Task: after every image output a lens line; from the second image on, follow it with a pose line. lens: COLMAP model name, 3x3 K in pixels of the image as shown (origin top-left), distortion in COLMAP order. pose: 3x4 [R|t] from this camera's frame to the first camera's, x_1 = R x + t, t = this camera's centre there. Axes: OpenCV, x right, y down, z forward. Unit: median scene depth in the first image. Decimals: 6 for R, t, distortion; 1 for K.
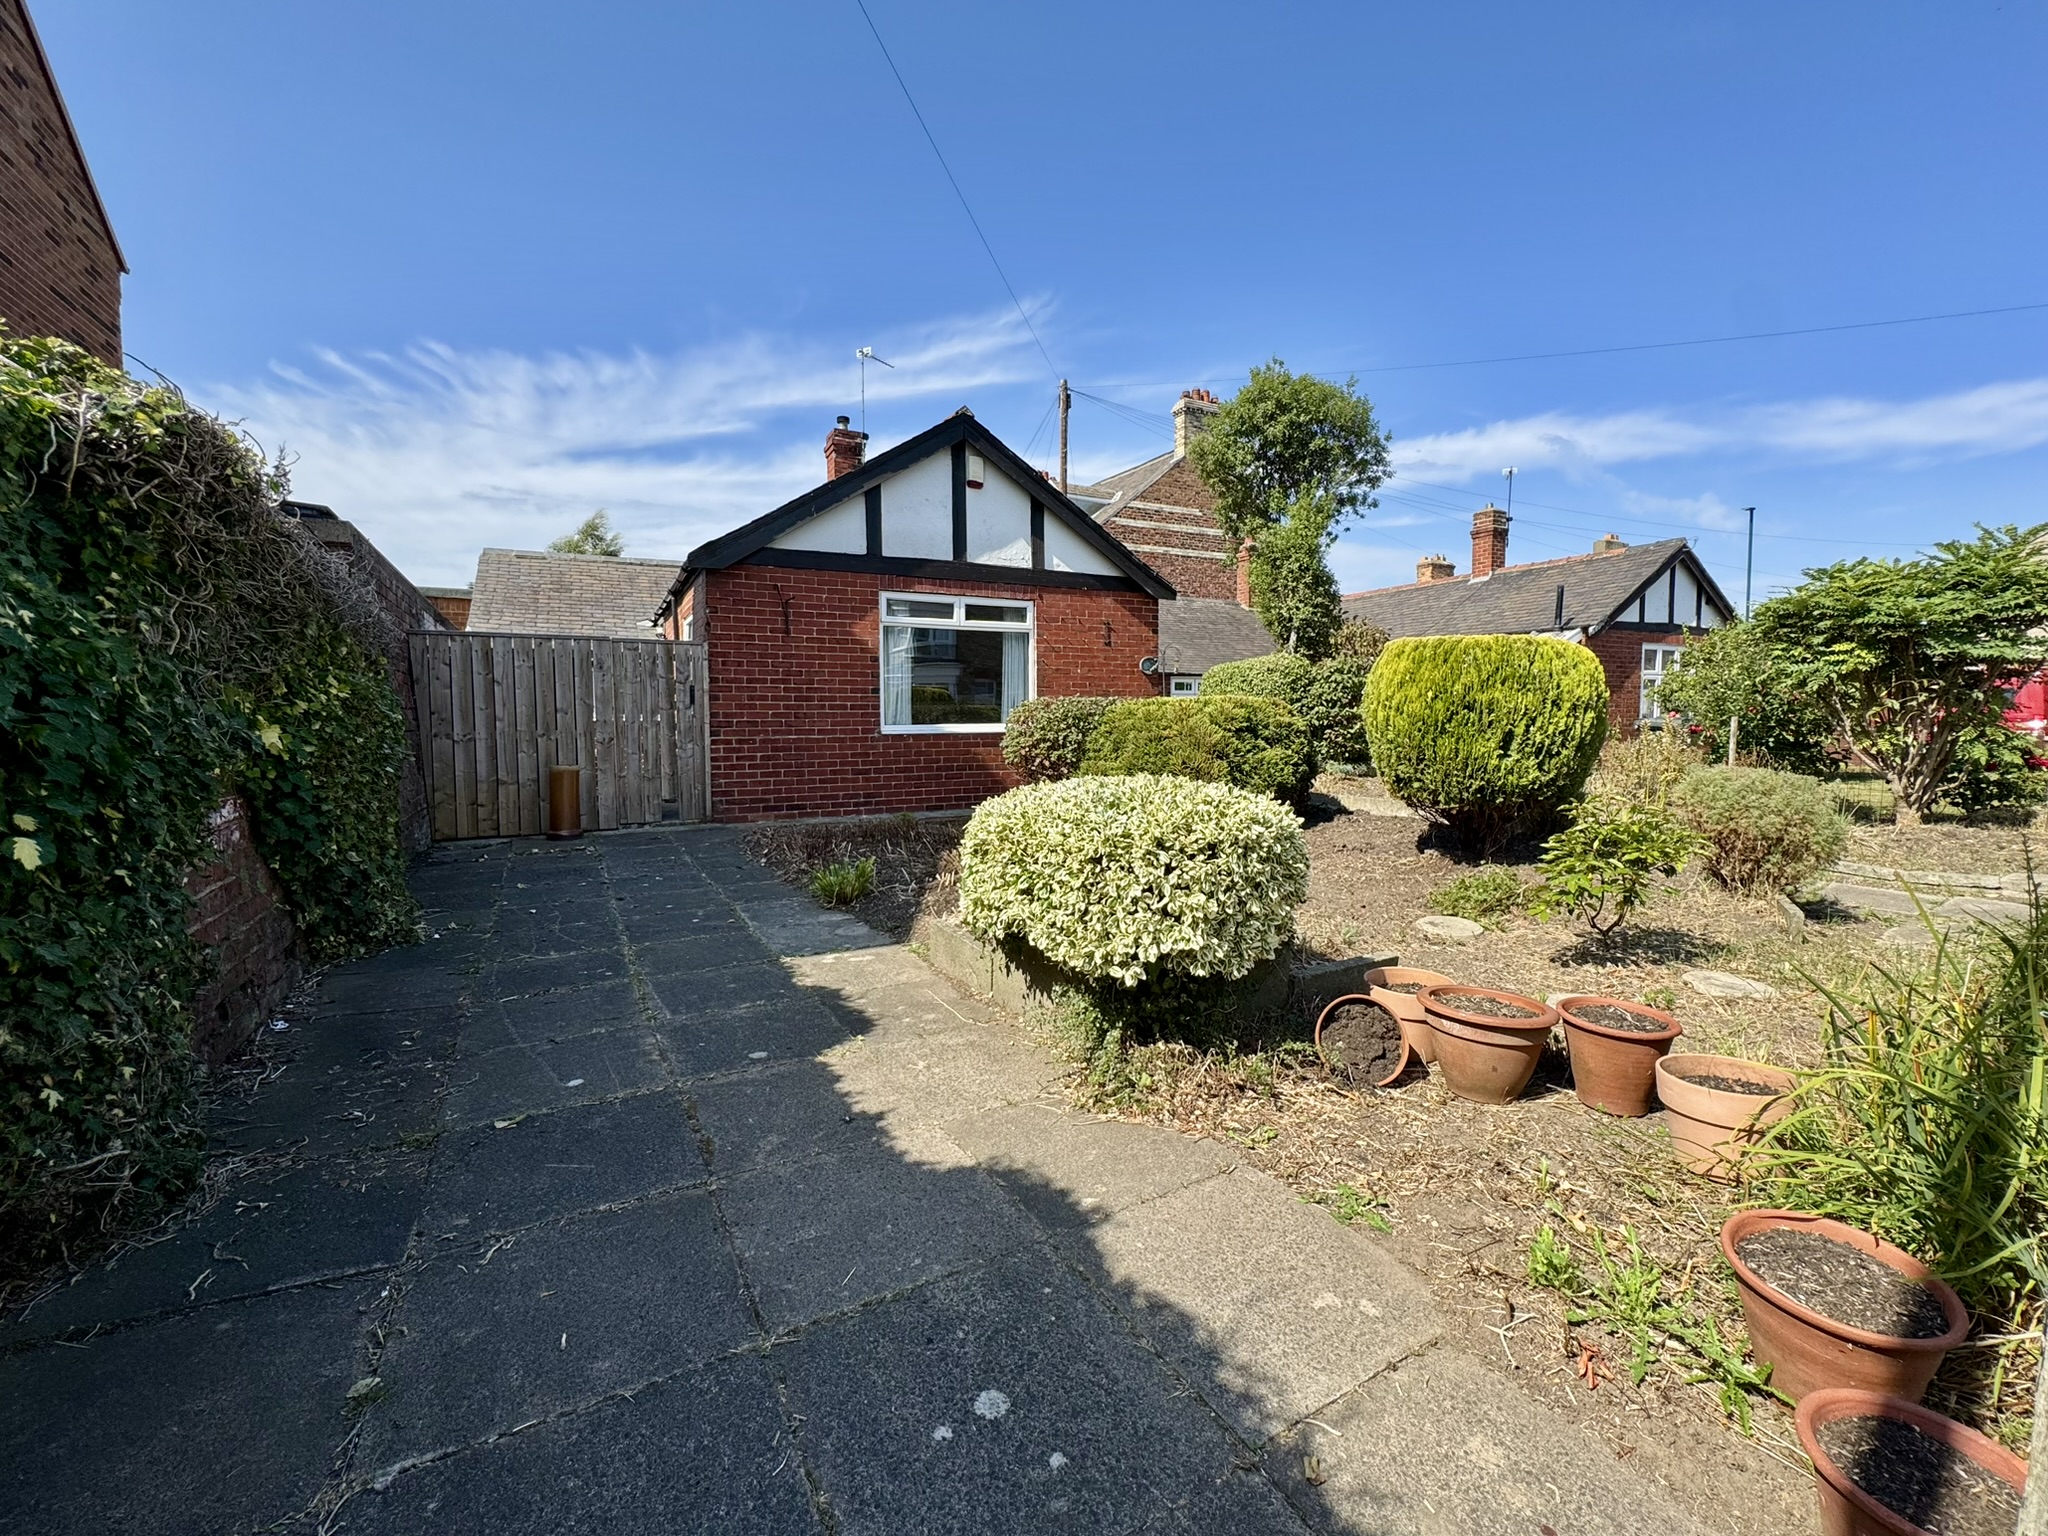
lens RADIAL K [[857.9, 0, 1024.0], [0, 857.9, 768.0], [0, 0, 1]] dist [-0.002386, 0.000242]
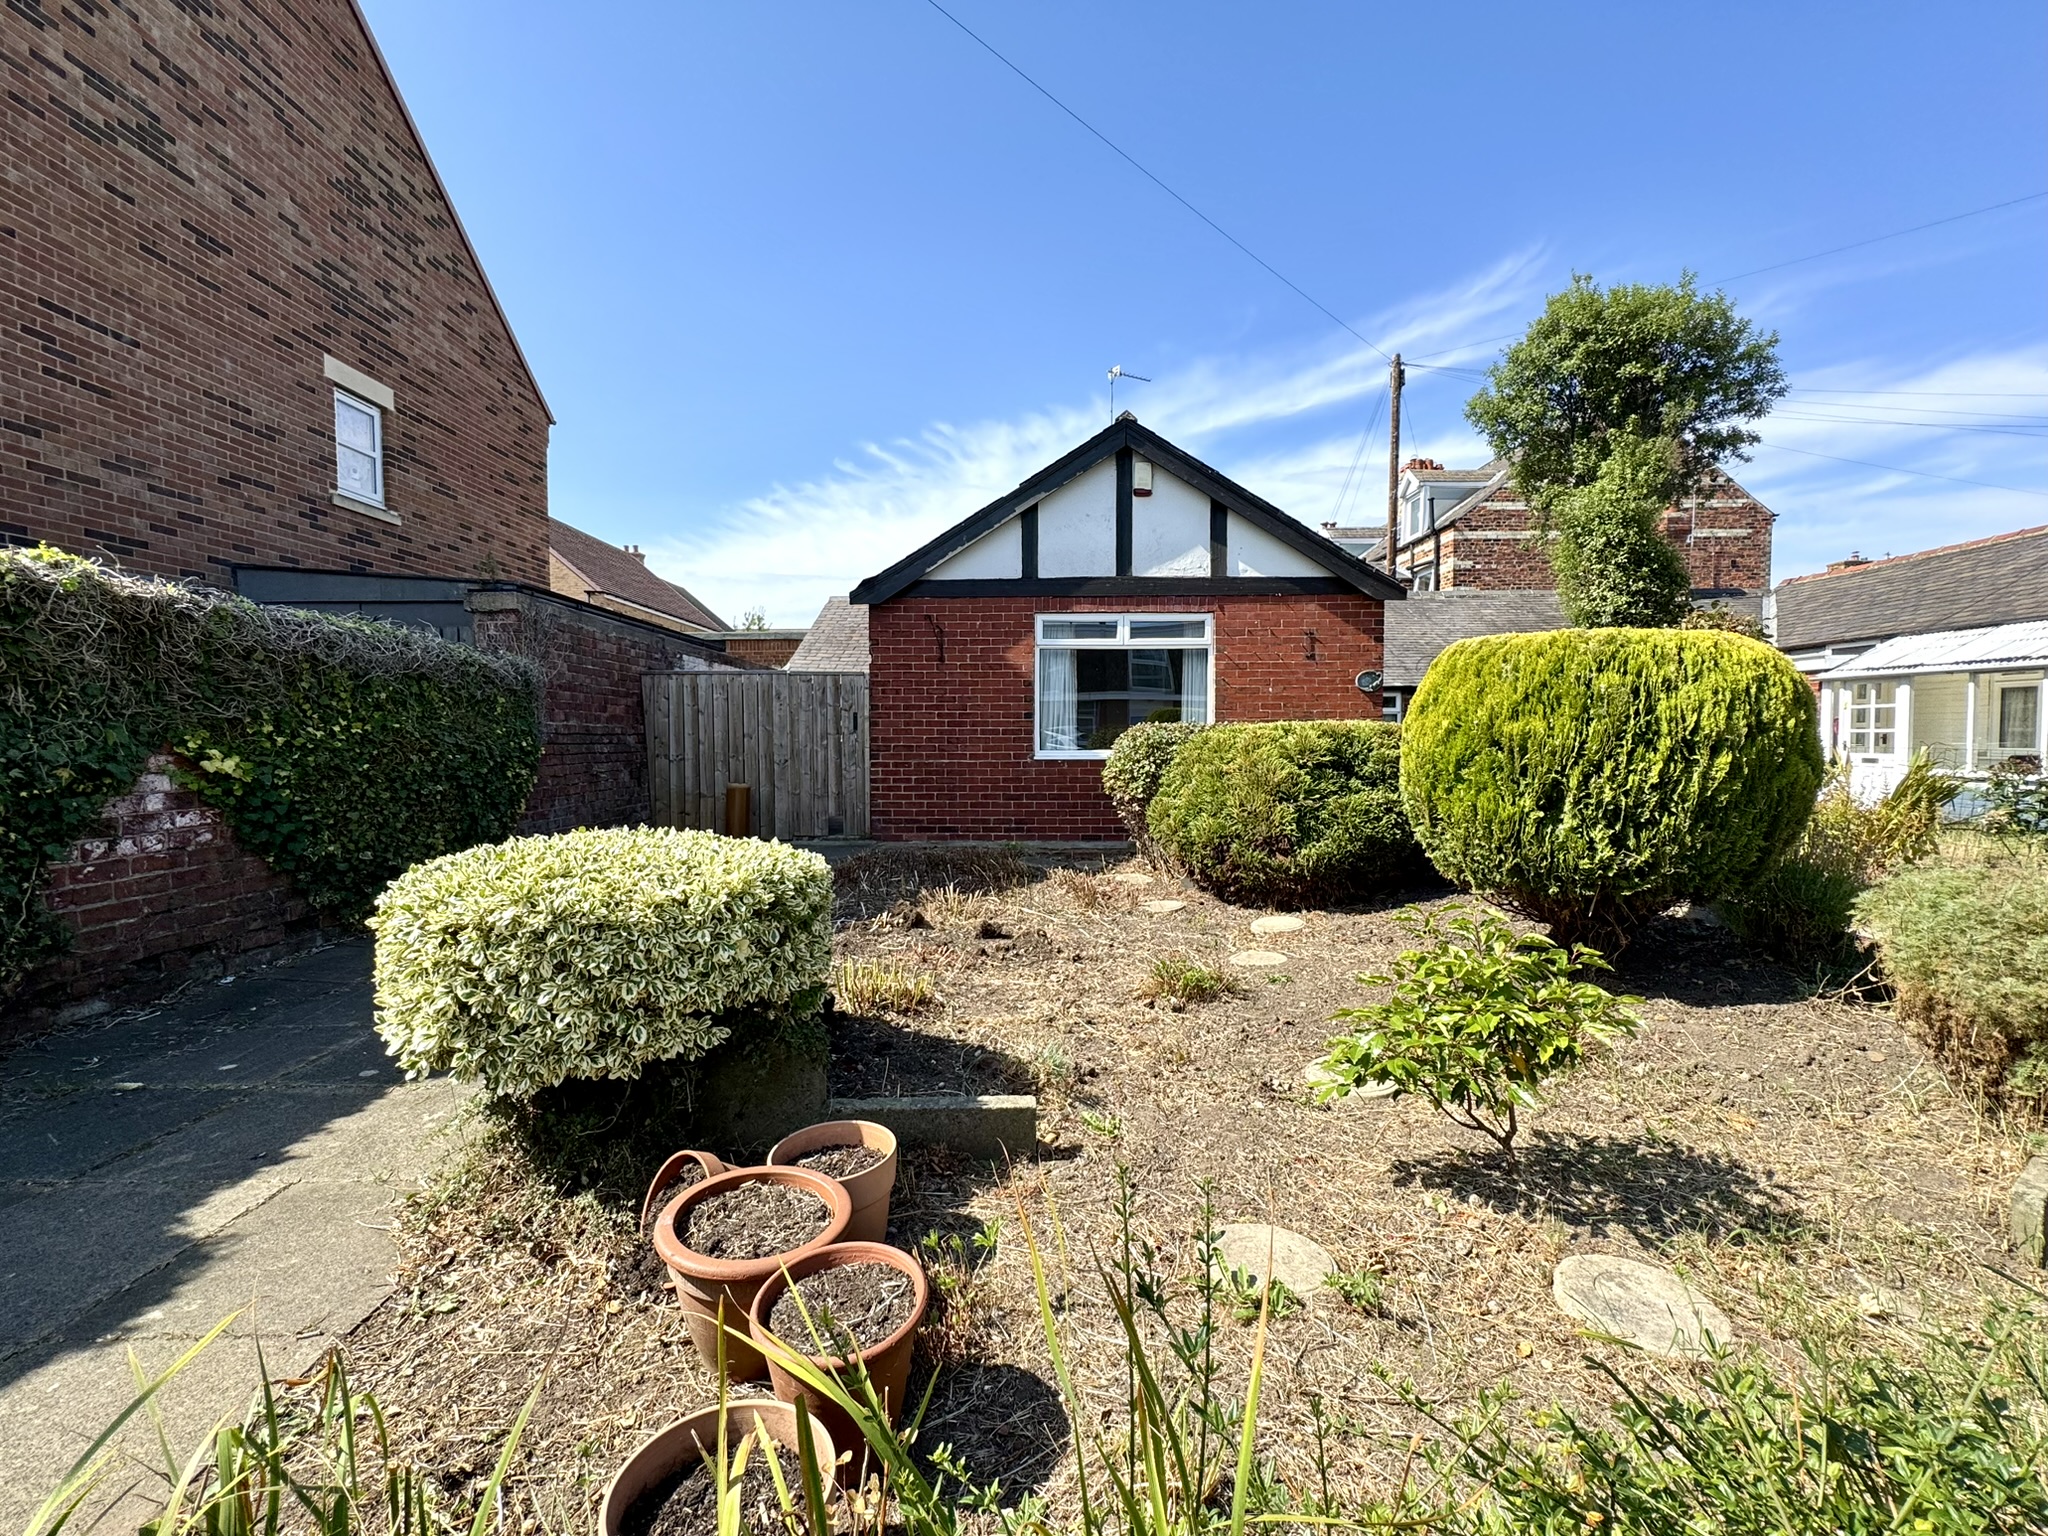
lens RADIAL K [[857.9, 0, 1024.0], [0, 857.9, 768.0], [0, 0, 1]] dist [-0.002386, 0.000242]
pose [[0.874004, 0.022851, -0.485381, 0.290227], [-0.031664, 0.999449, -0.009963, -0.019086], [0.484886, 0.024077, 0.874246, 0.133262]]
